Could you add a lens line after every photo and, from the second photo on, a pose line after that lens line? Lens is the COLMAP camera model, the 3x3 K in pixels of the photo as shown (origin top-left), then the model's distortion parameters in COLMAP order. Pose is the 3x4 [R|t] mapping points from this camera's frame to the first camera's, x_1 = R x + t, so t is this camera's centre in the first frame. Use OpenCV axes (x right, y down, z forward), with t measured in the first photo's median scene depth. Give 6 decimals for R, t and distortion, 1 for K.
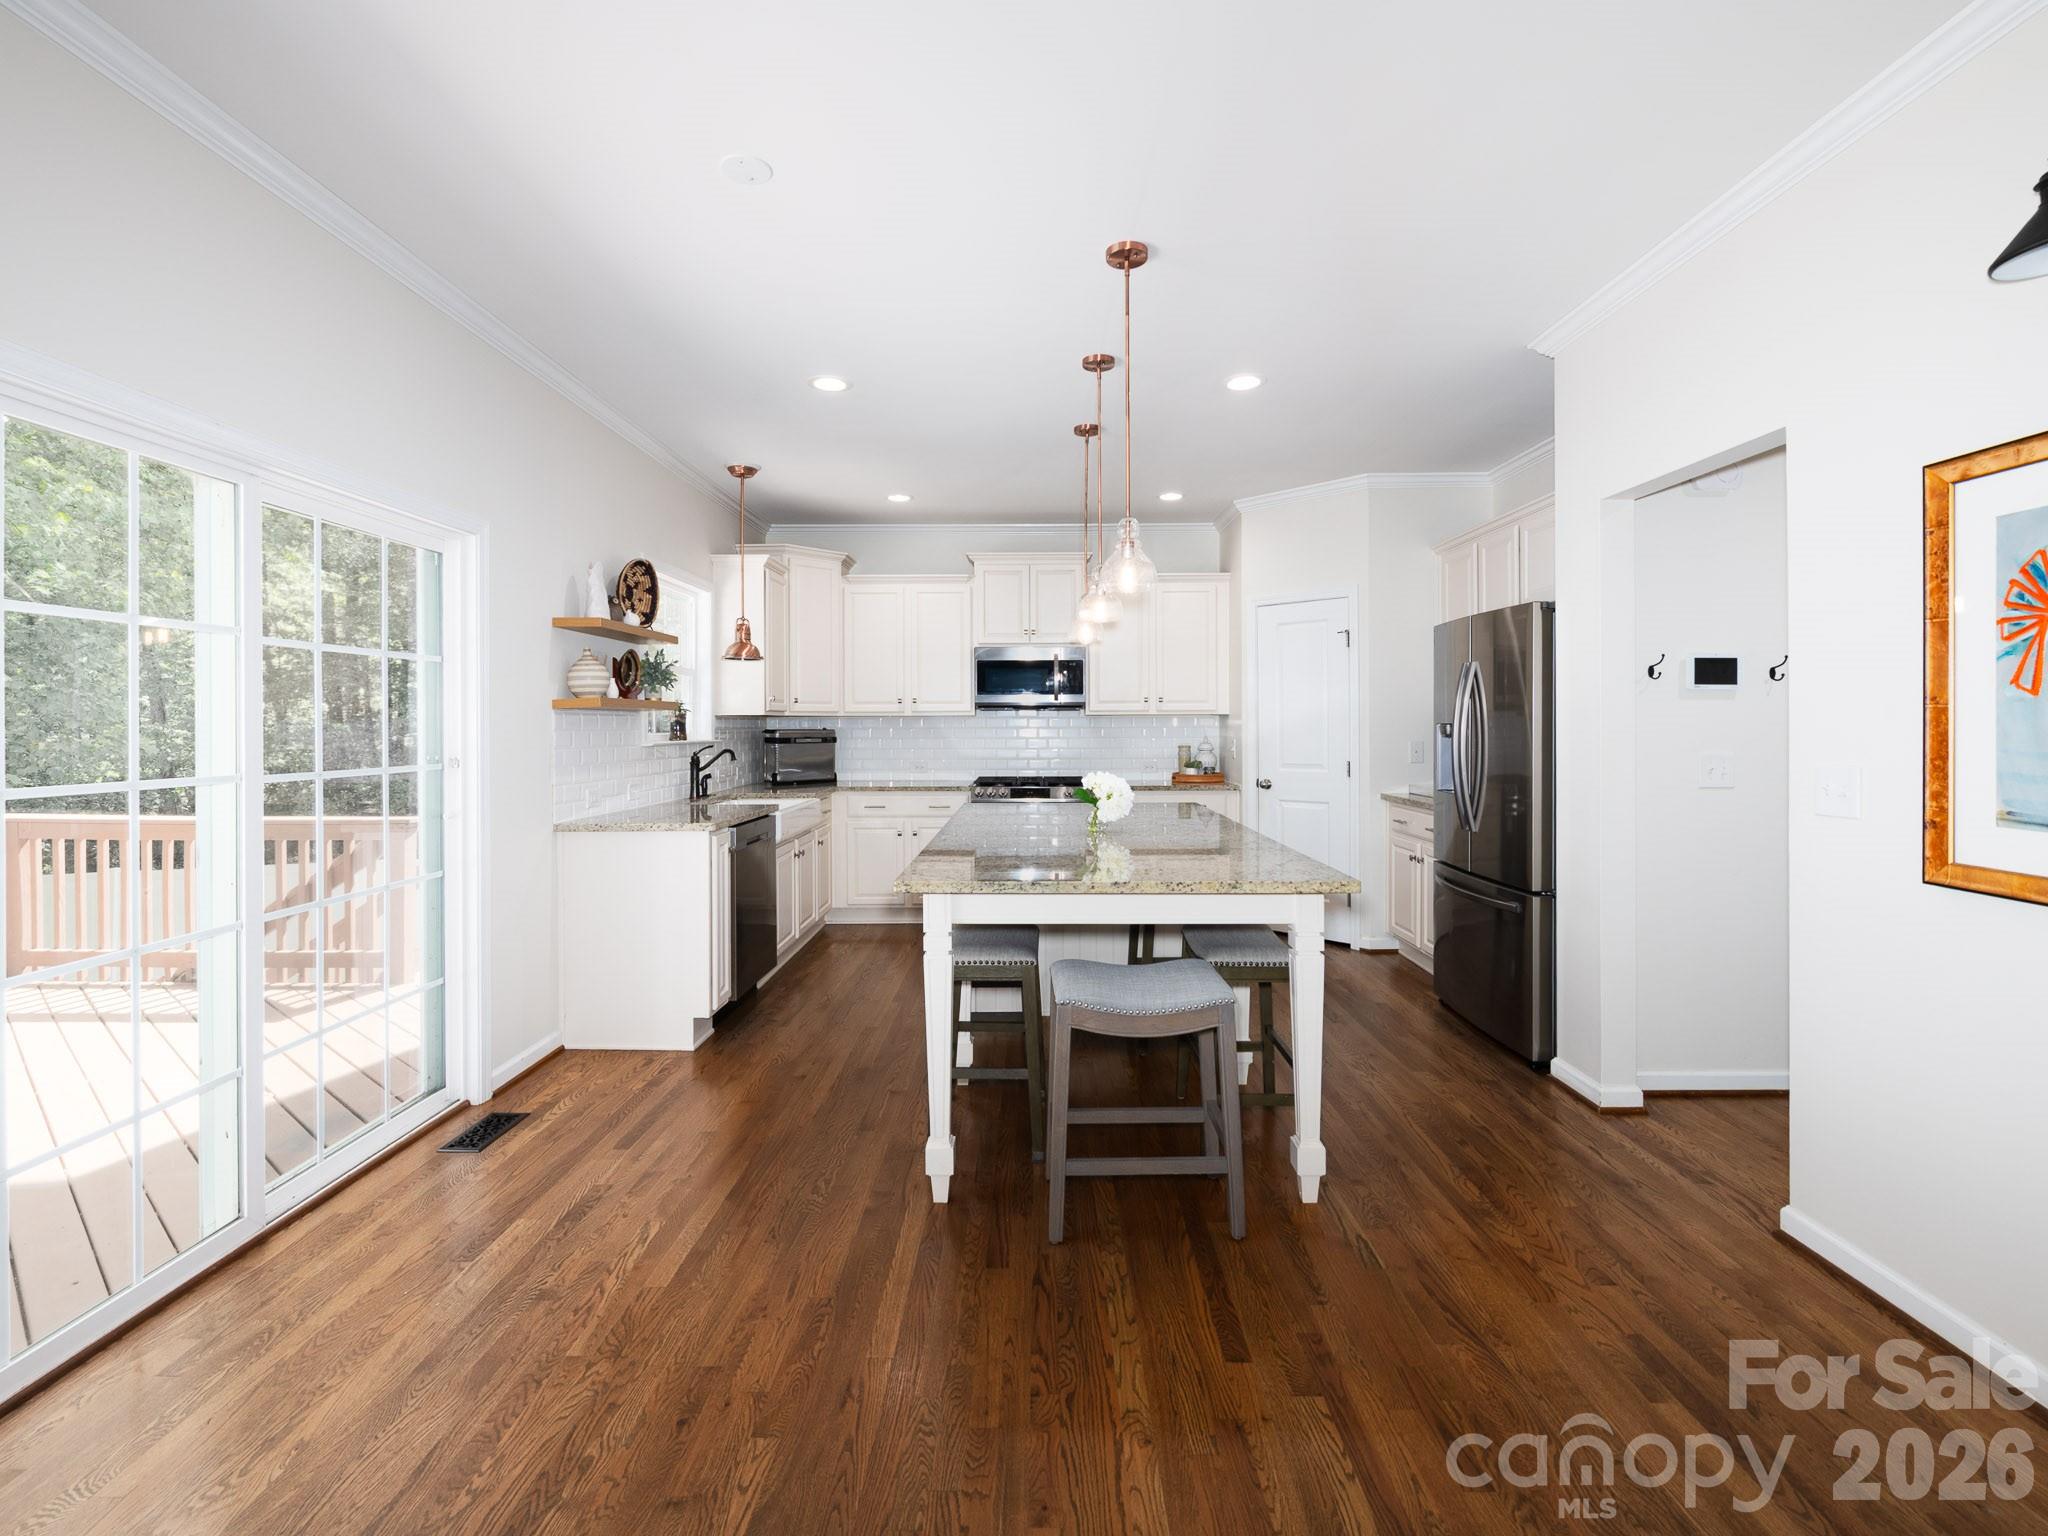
lens RADIAL K [[911.2, 0, 1022.5], [0, 911.2, 728.0], [0, 0, 1]] dist [0.002746, -0.002627]
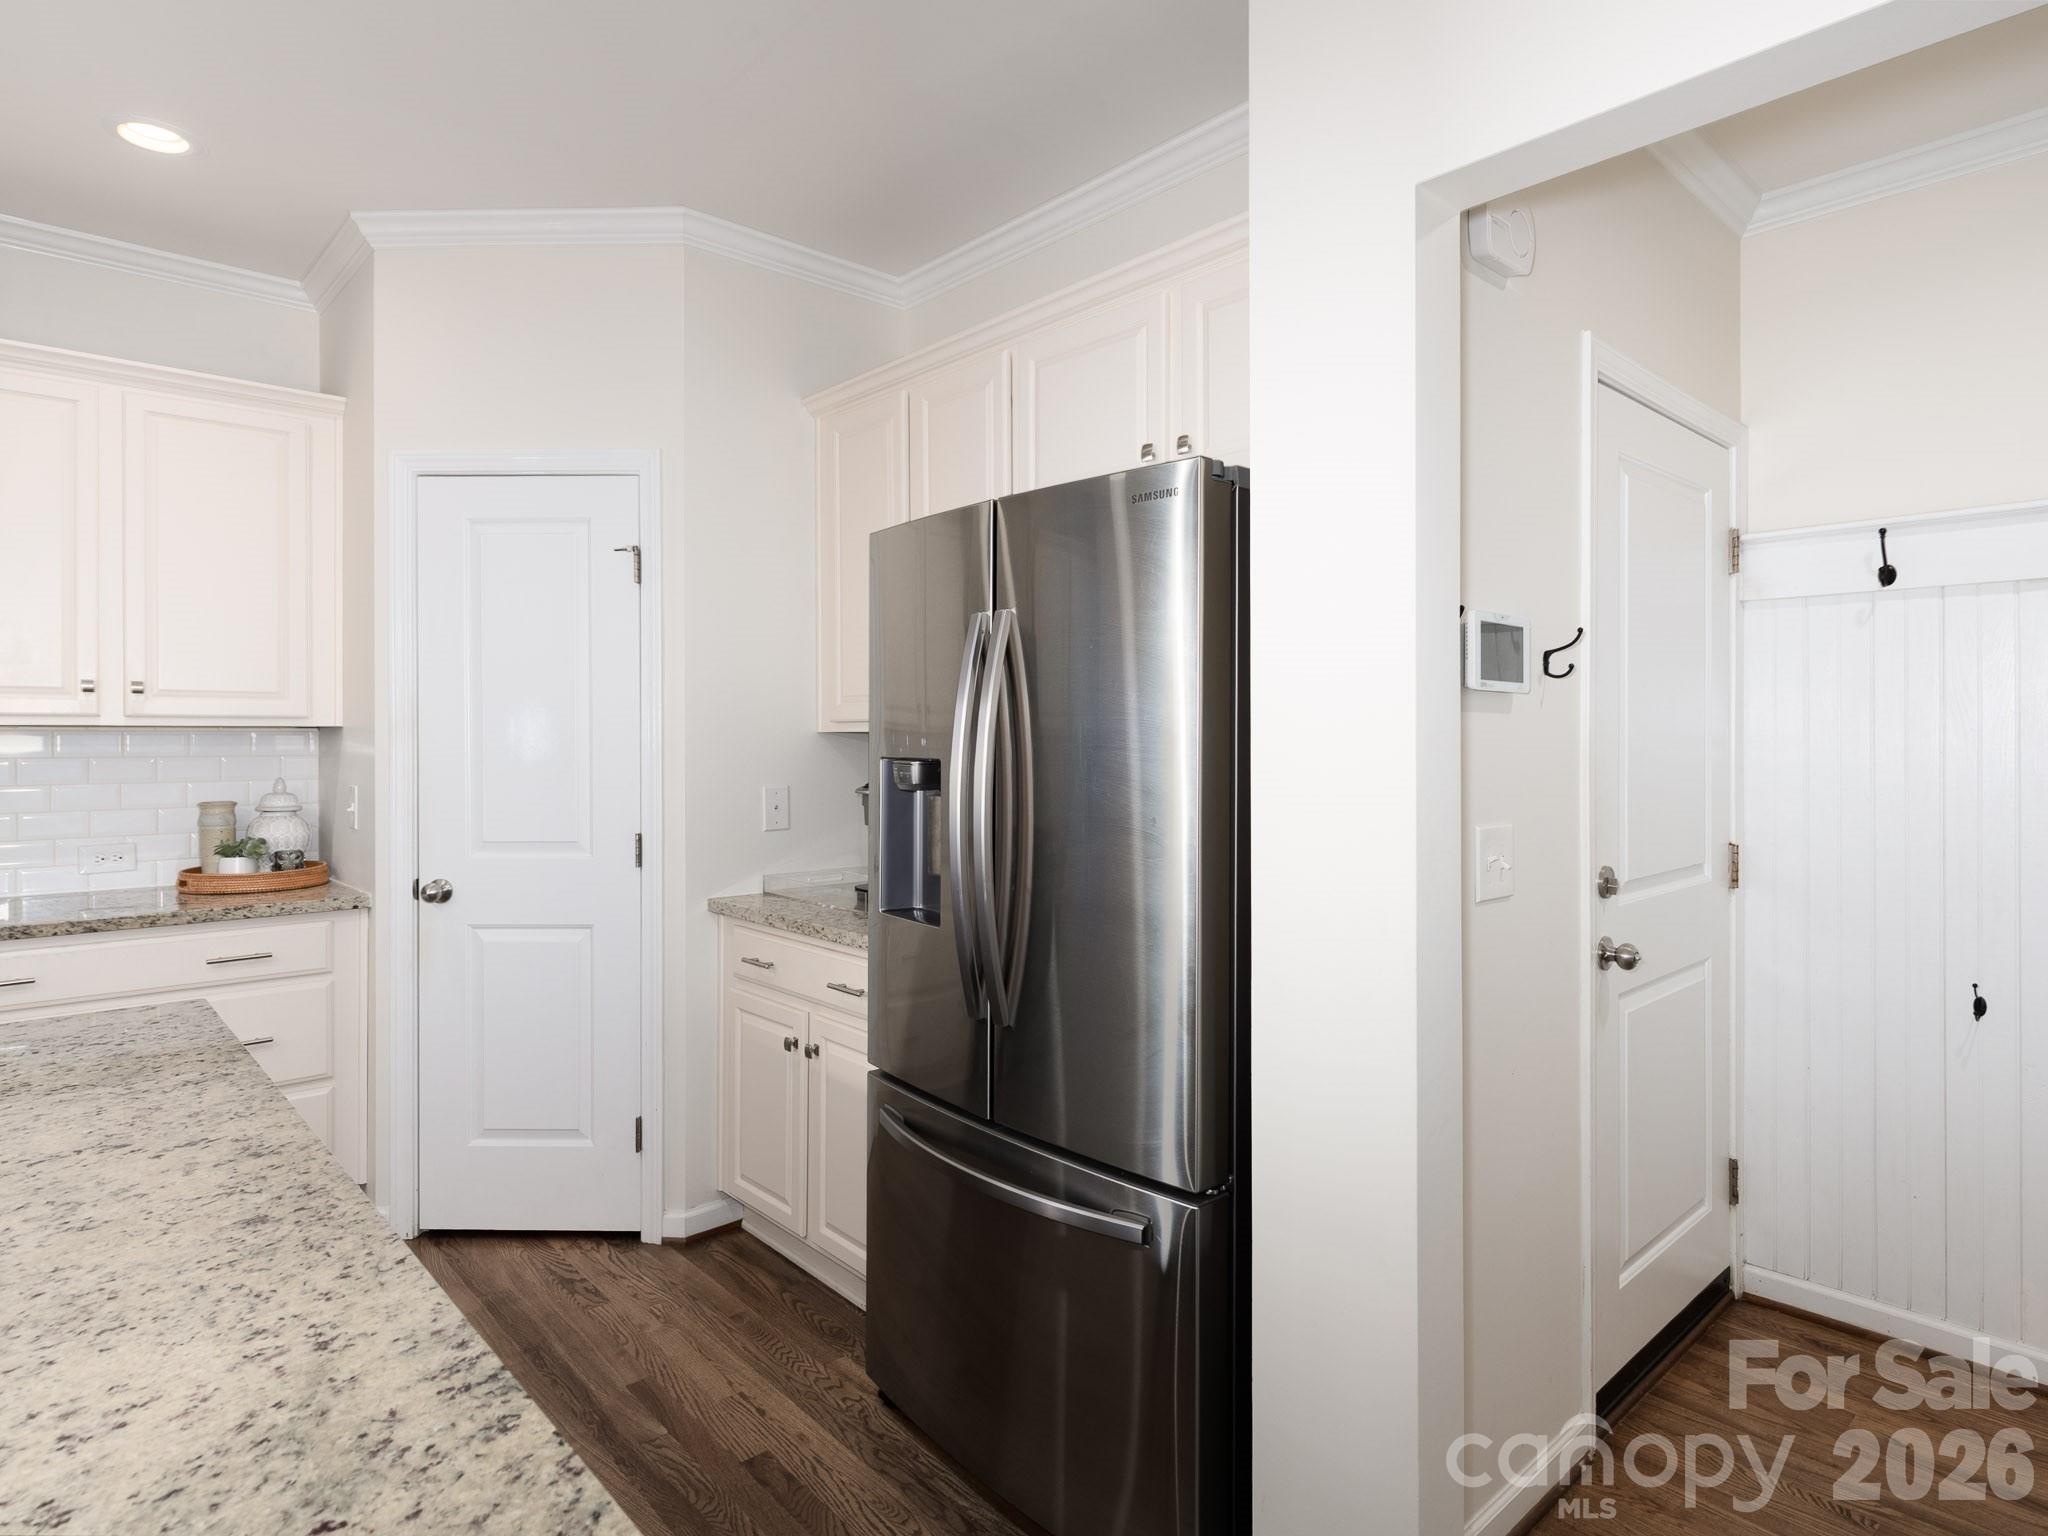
lens RADIAL K [[1152.3, 0, 1042.2], [0, 1152.3, 737.5], [0, 0, 1]] dist [0.001127, 0.000693]
pose [[0.724436, 0.005211, 0.689323, 0.110324], [-0.001780, 0.999982, -0.005689, -0.009034], [-0.689340, 0.002894, 0.724432, 0.459202]]
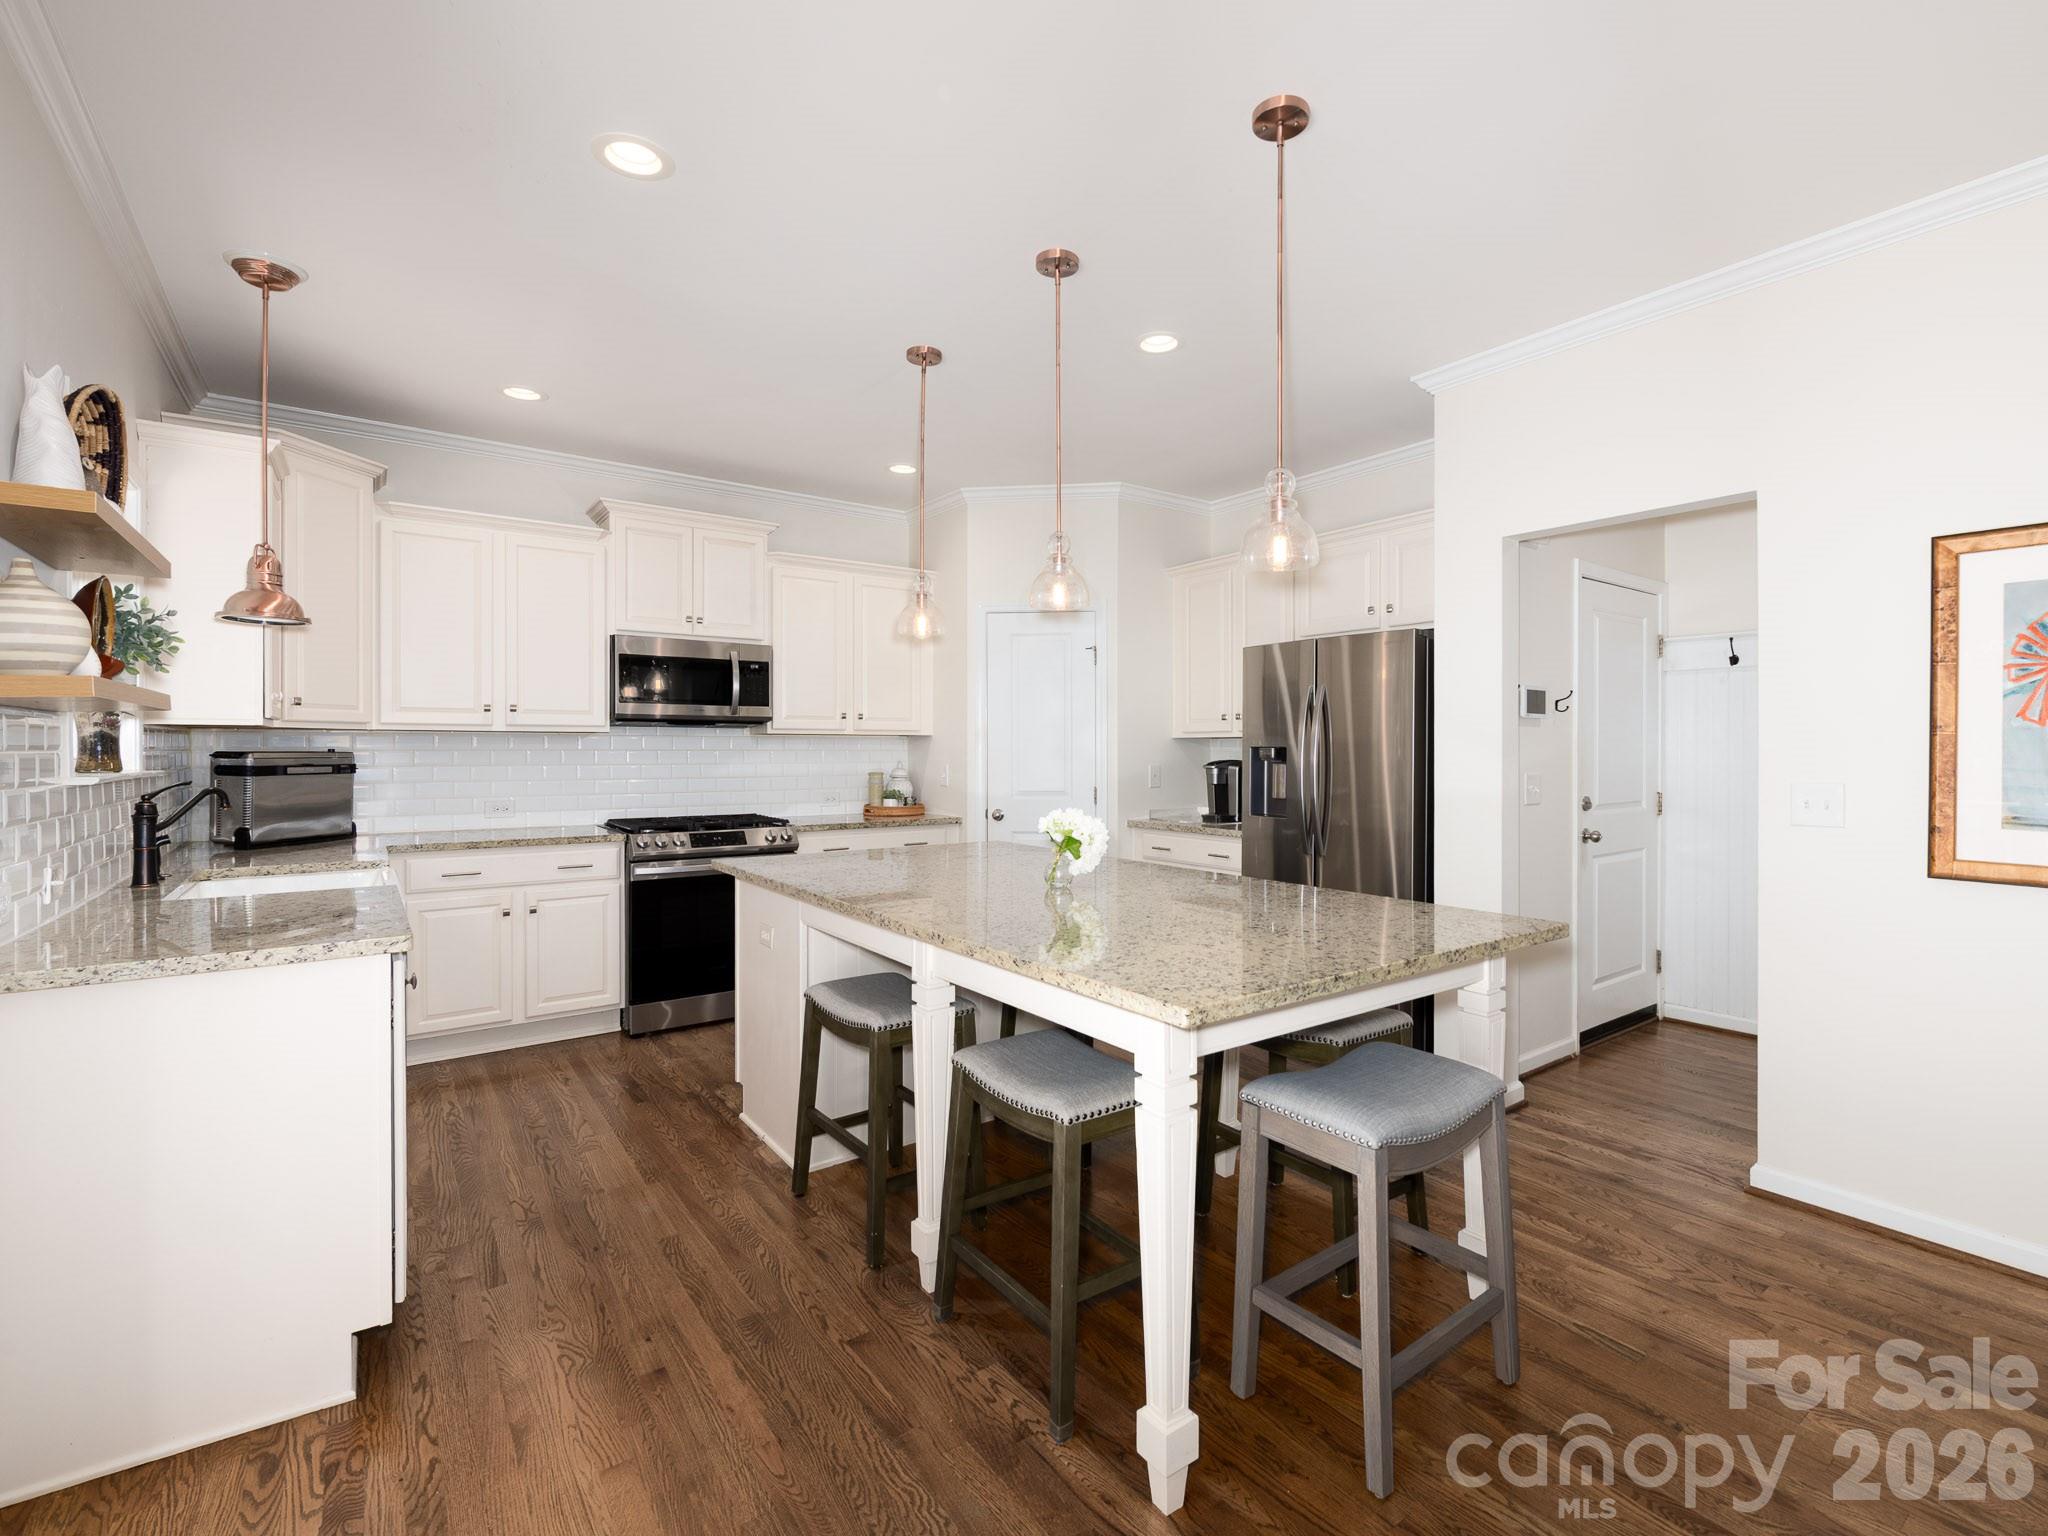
lens RADIAL K [[943.2, 0, 1045.3], [0, 943.2, 752.7], [0, 0, 1]] dist [-0.000506, -0.001303]
pose [[0.795236, 0.003484, 0.606290, -0.276904], [-0.002814, 0.999994, -0.002055, 0.003221], [-0.606293, -0.000071, 0.795241, 0.273047]]
